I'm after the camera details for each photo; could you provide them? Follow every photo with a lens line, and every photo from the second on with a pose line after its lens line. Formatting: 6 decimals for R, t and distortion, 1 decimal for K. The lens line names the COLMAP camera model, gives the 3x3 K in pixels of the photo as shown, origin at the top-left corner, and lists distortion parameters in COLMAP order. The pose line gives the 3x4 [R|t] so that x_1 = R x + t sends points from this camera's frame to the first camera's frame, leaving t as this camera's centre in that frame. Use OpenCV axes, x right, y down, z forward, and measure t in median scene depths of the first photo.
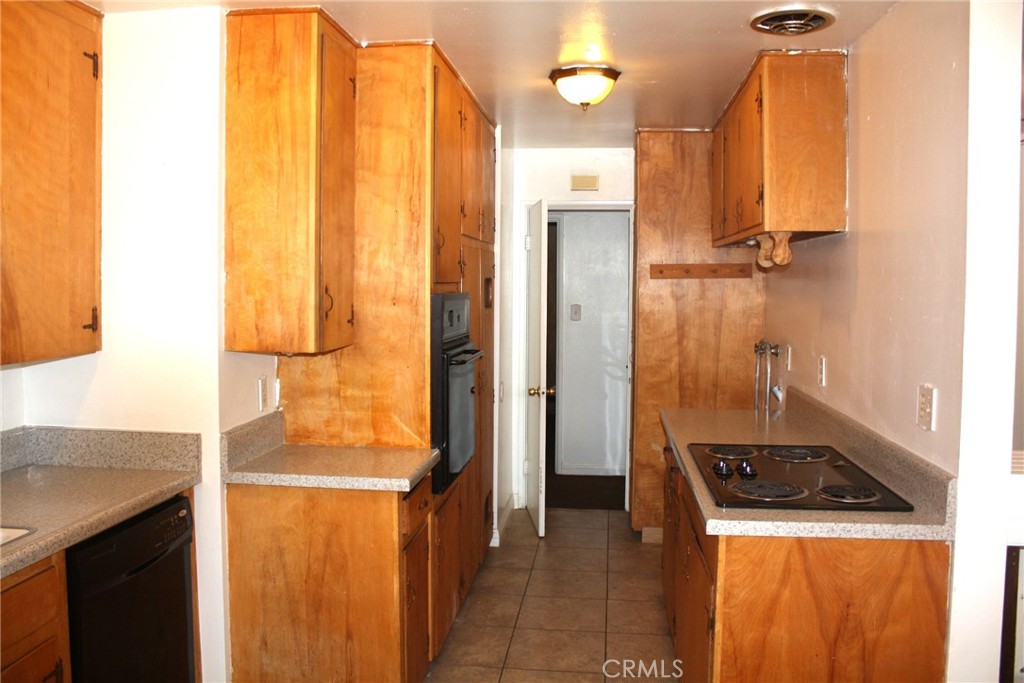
lens RADIAL K [[866.2, 0, 512.0], [0, 866.2, 341.5], [0, 0, 1]] dist [-0.166568, 0.157858]
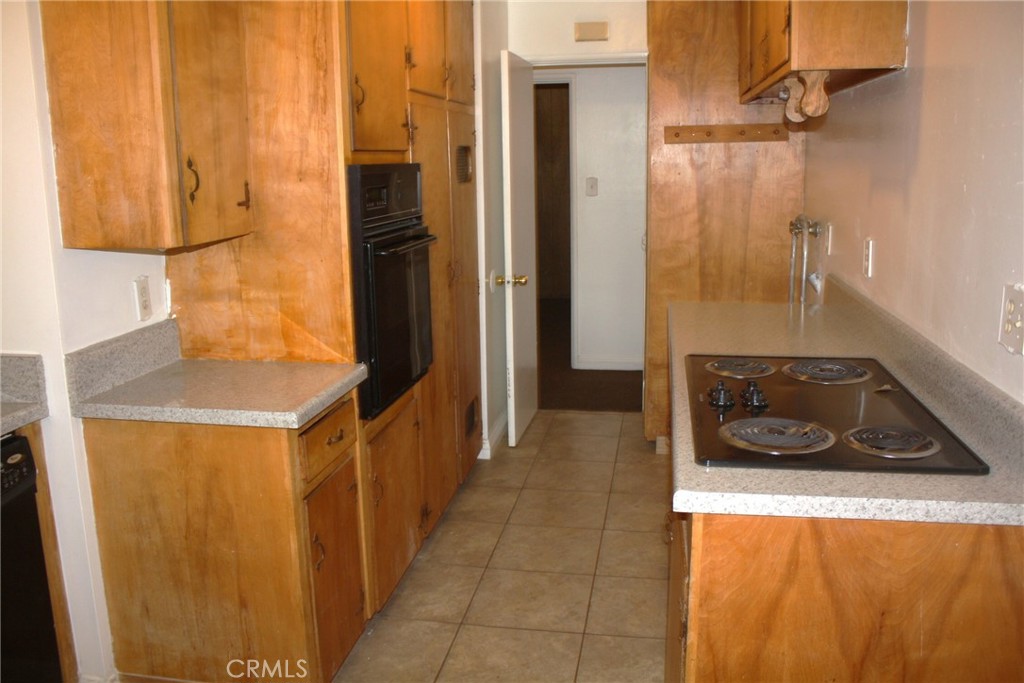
lens RADIAL K [[860.2, 0, 511.5], [0, 860.2, 337.9], [0, 0, 1]] dist [-0.169113, 0.157988]
pose [[0.997656, -0.009272, -0.067799, 0.103257], [0.018507, 0.990413, 0.136893, -0.003425], [0.065880, -0.137827, 0.988263, 0.242173]]
